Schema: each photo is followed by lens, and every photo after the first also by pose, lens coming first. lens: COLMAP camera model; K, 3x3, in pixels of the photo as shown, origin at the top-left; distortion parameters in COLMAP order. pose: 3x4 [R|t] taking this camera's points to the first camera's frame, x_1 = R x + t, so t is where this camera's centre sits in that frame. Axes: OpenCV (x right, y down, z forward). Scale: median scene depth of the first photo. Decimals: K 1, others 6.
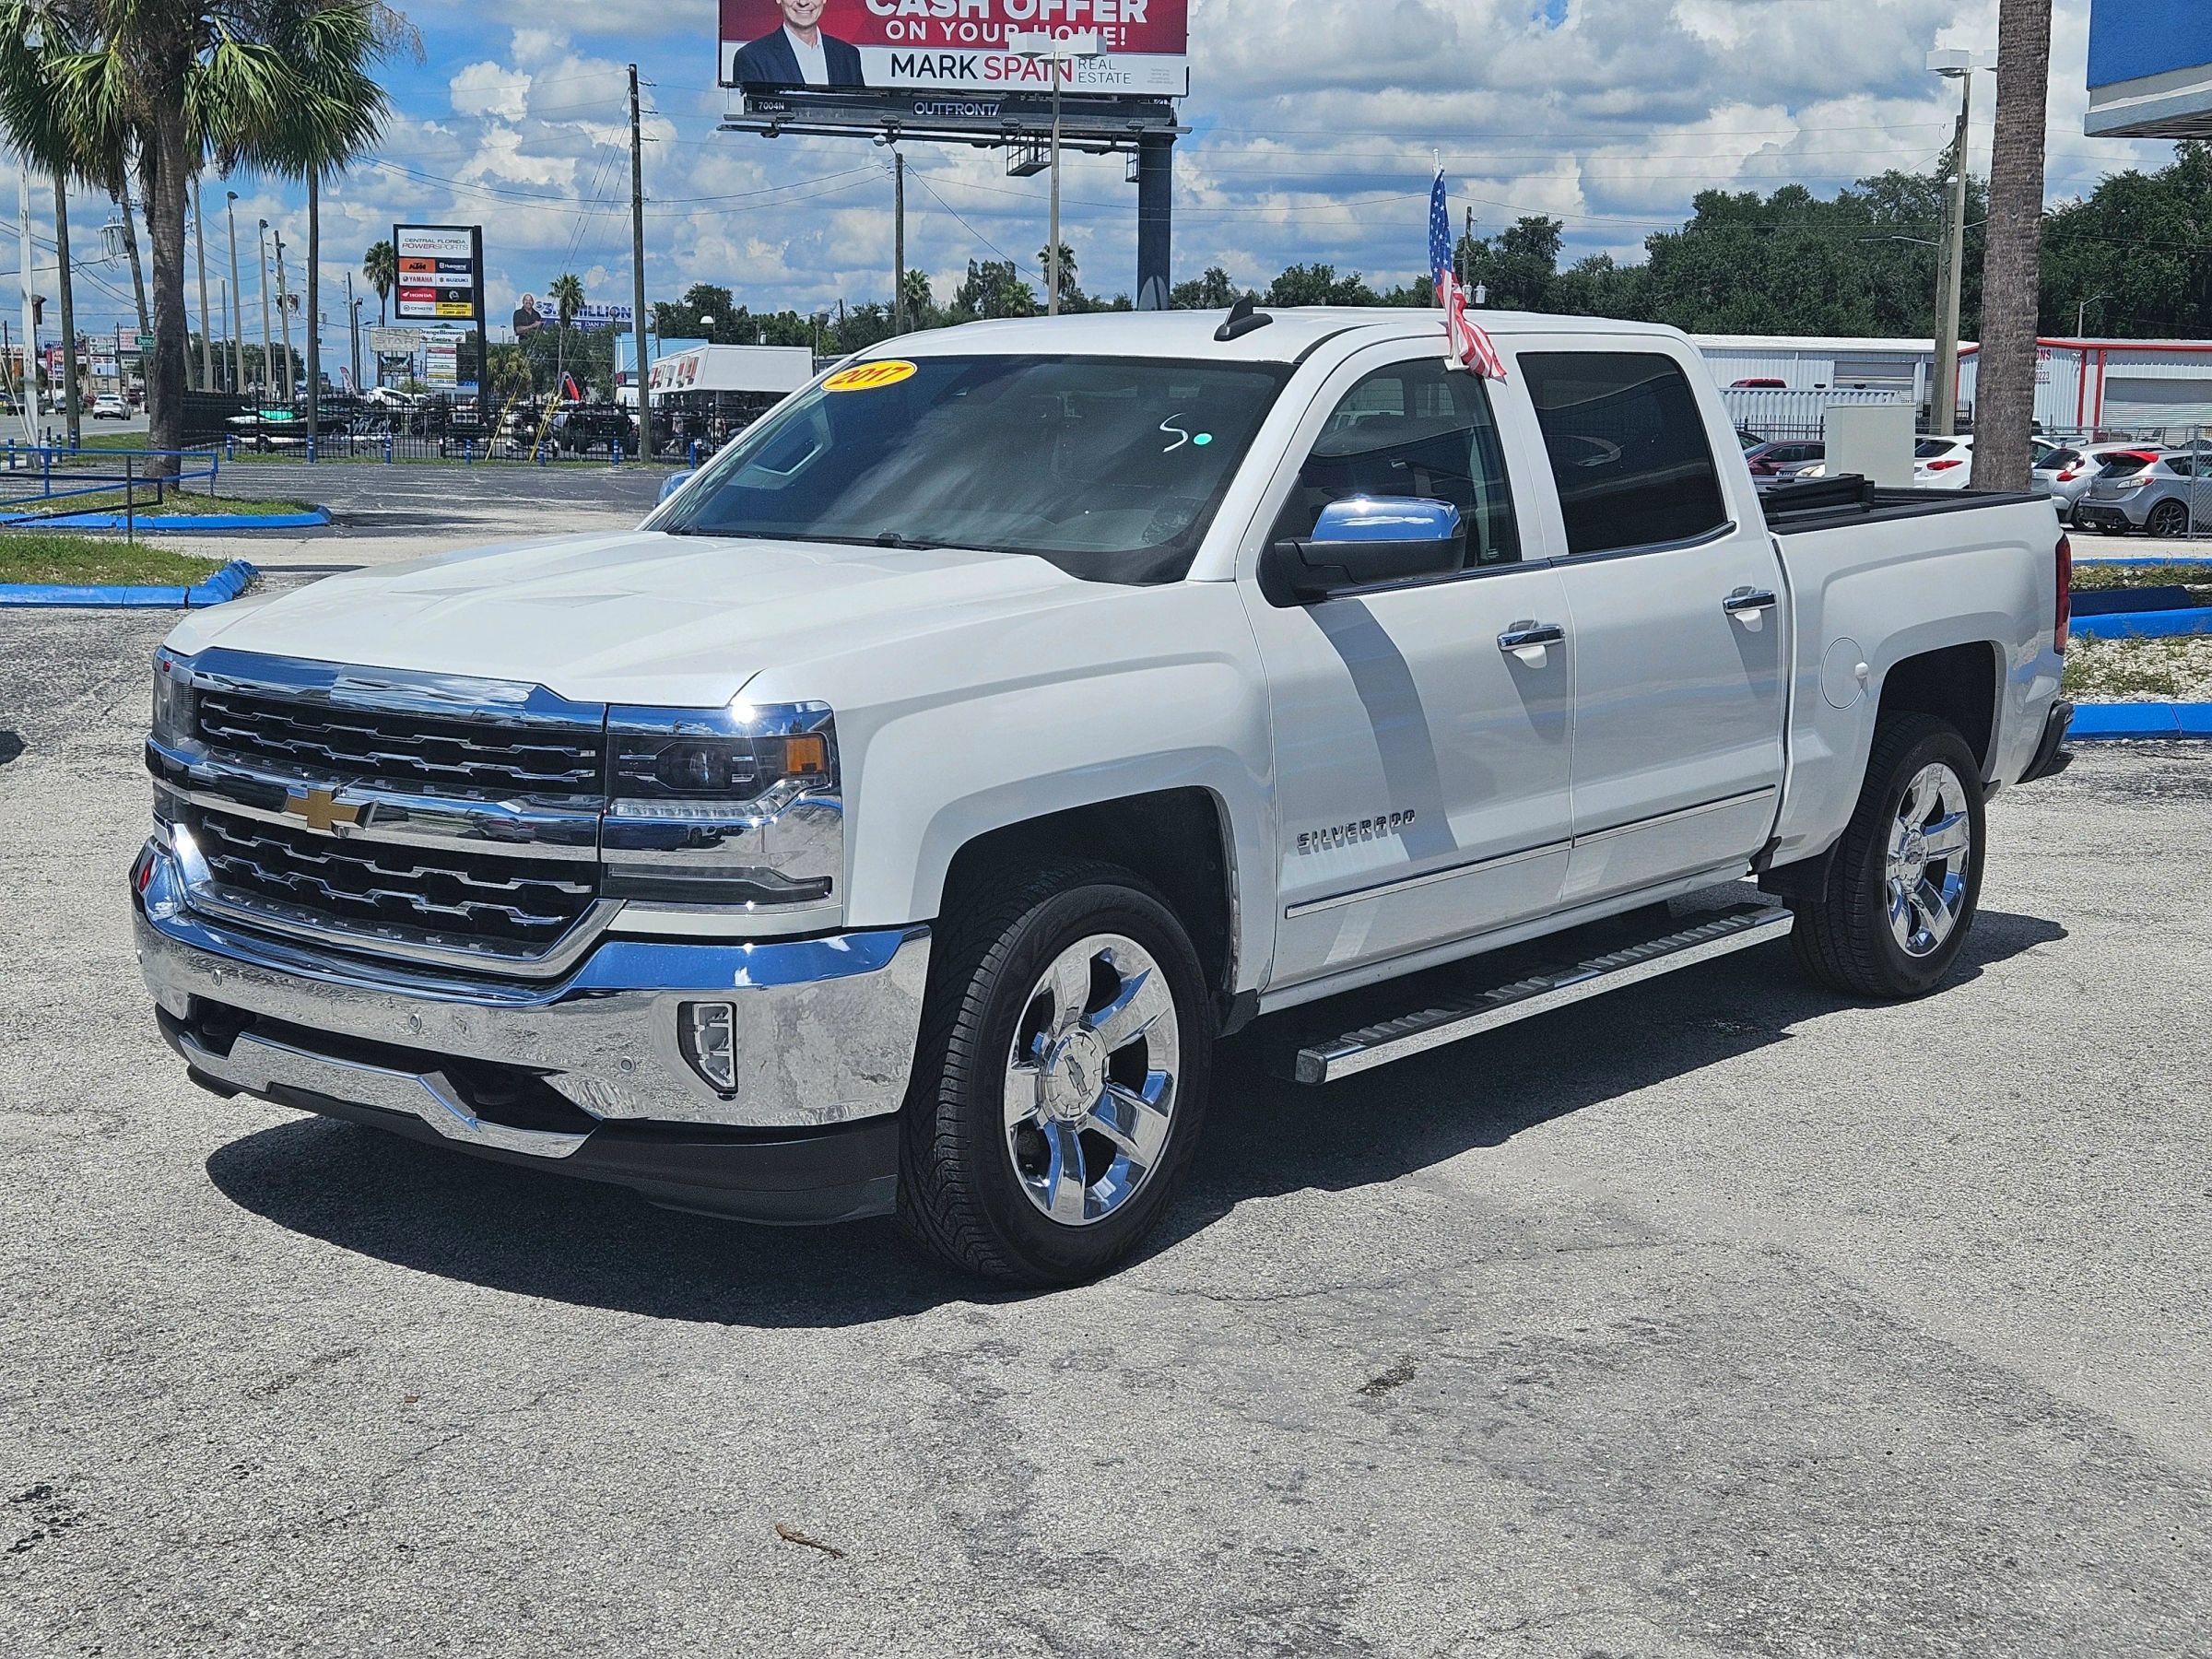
lens RADIAL K [[2947.0, 0, 1121.0], [0, 2947.0, 820.3], [0, 0, 1]] dist [-0.000910, 0.000000]
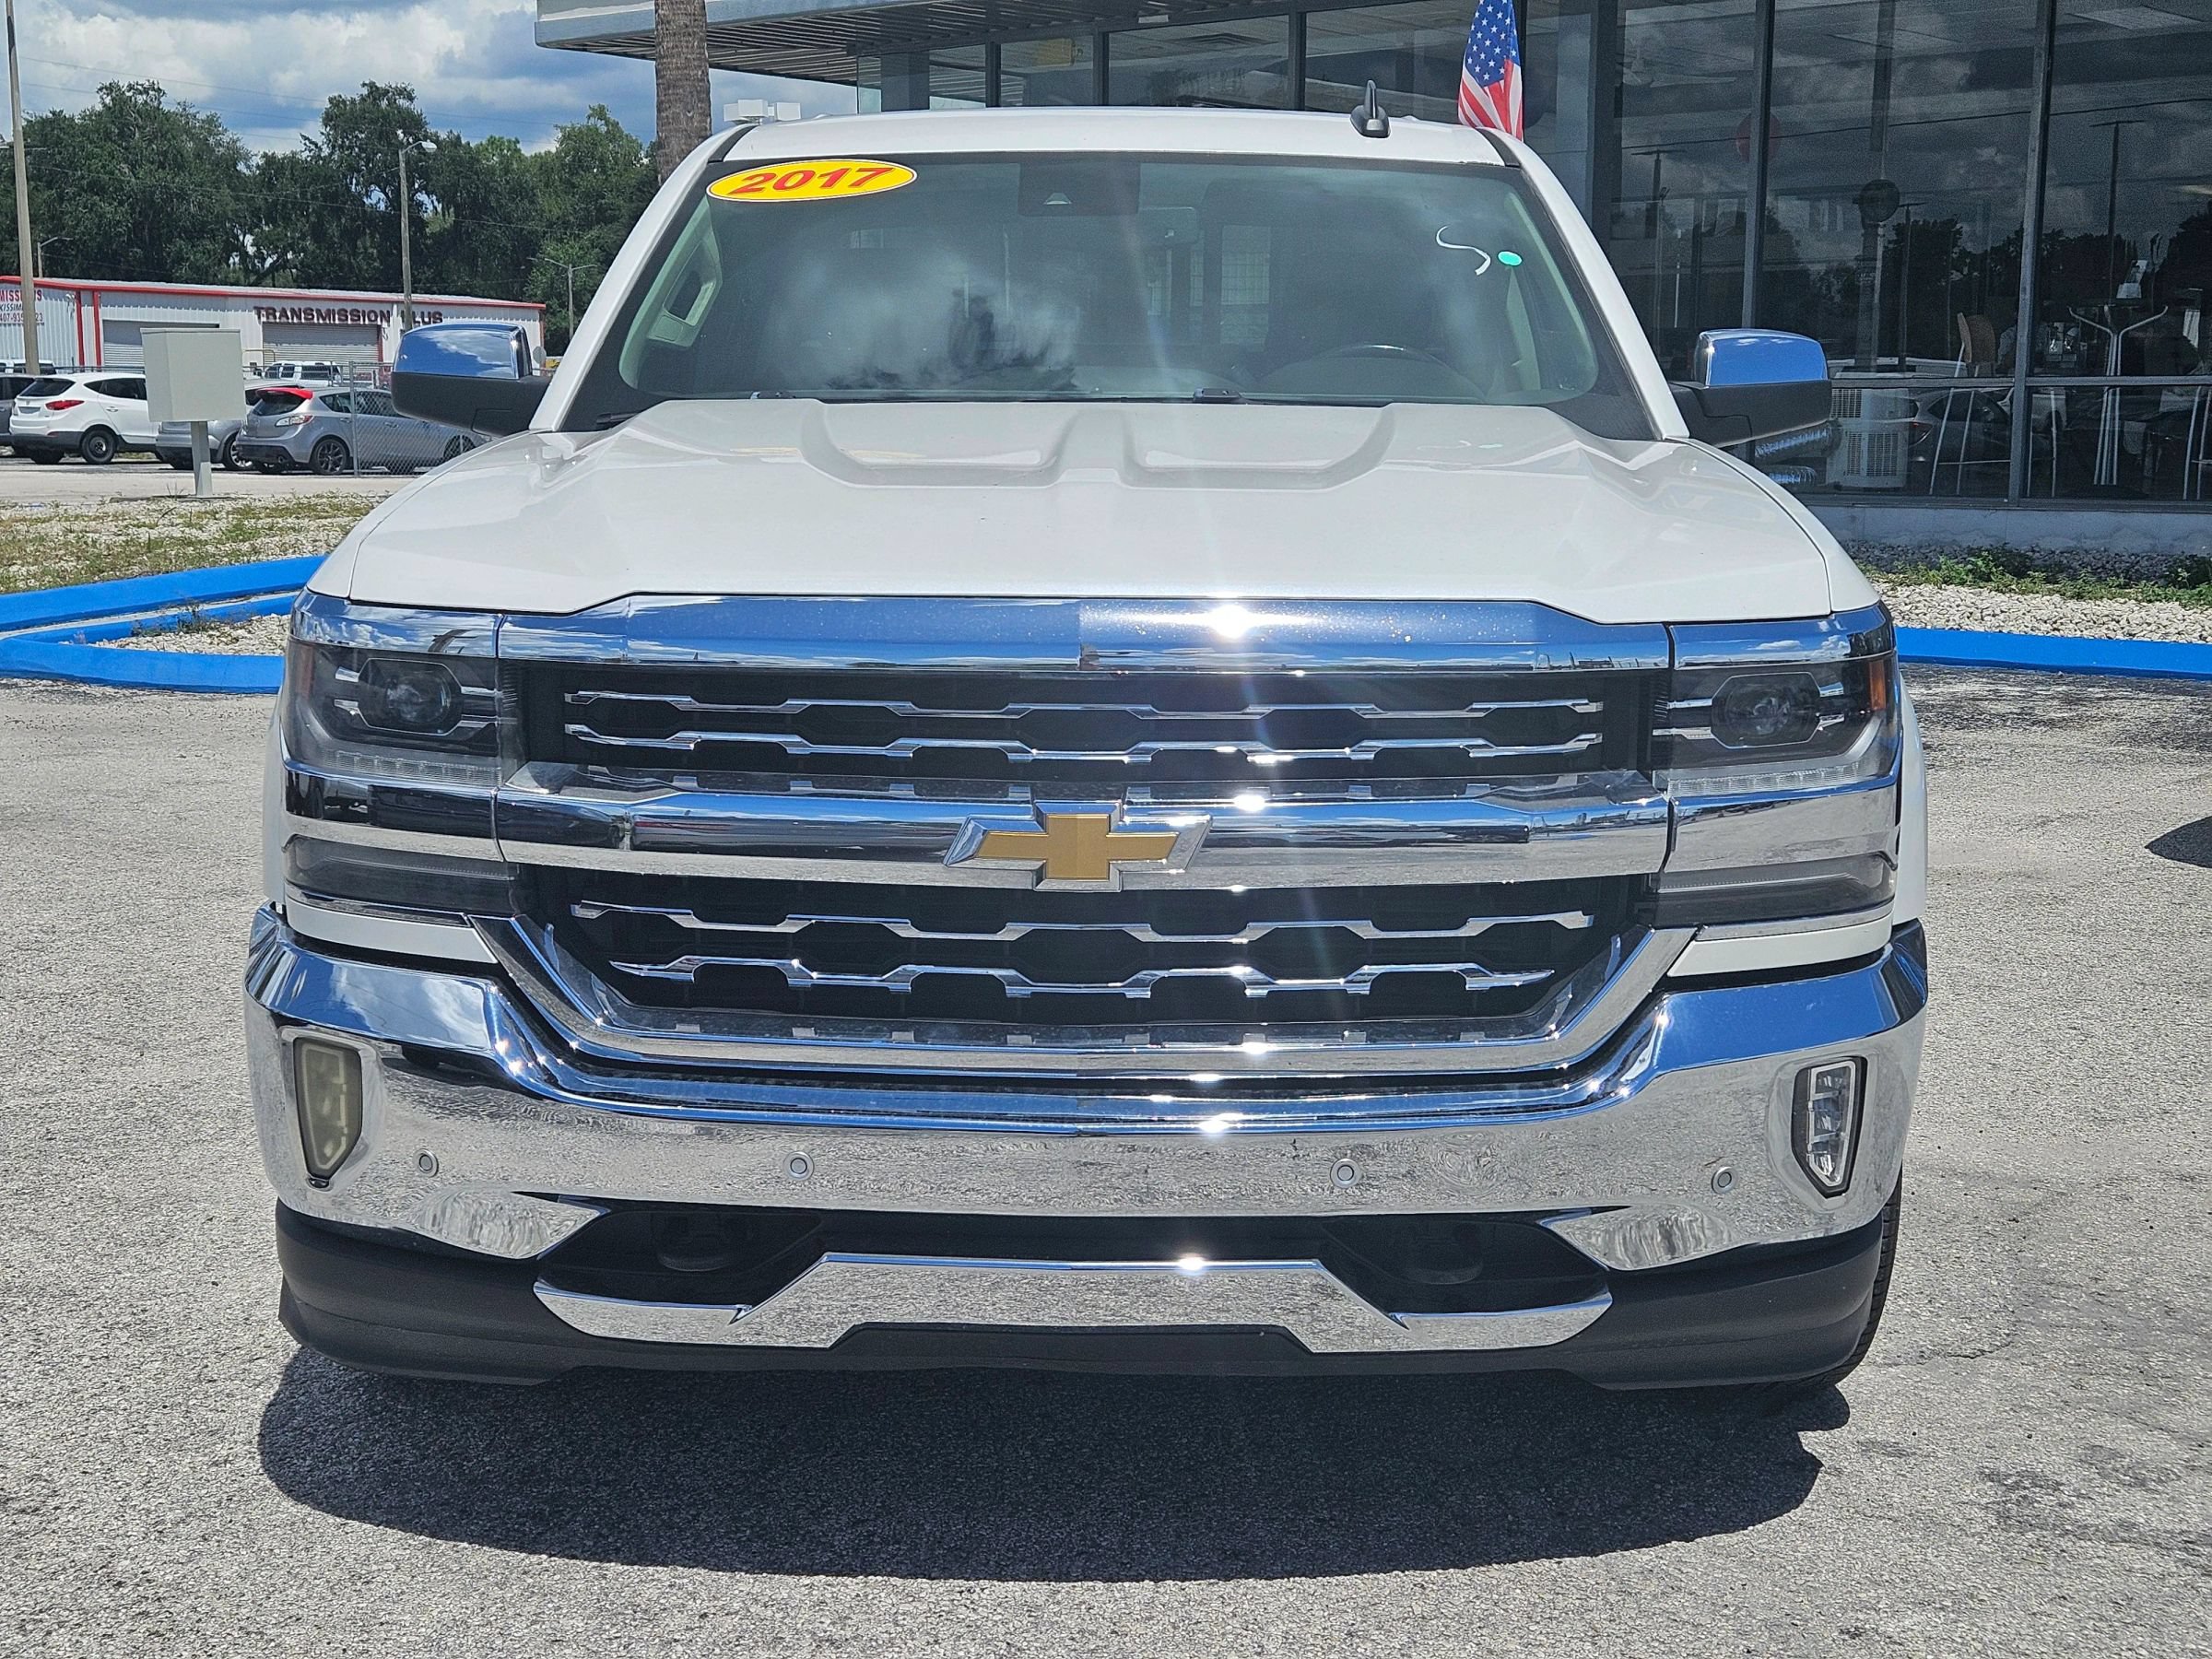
lens RADIAL K [[2947.0, 0, 1104.7], [0, 2947.0, 838.3], [0, 0, 1]] dist [-0.000910, 0.000000]
pose [[0.783484, -0.095280, 0.614064, -0.543938], [0.080925, 0.995404, 0.051197, -0.029358], [-0.616120, 0.009581, 0.787594, 0.467713]]
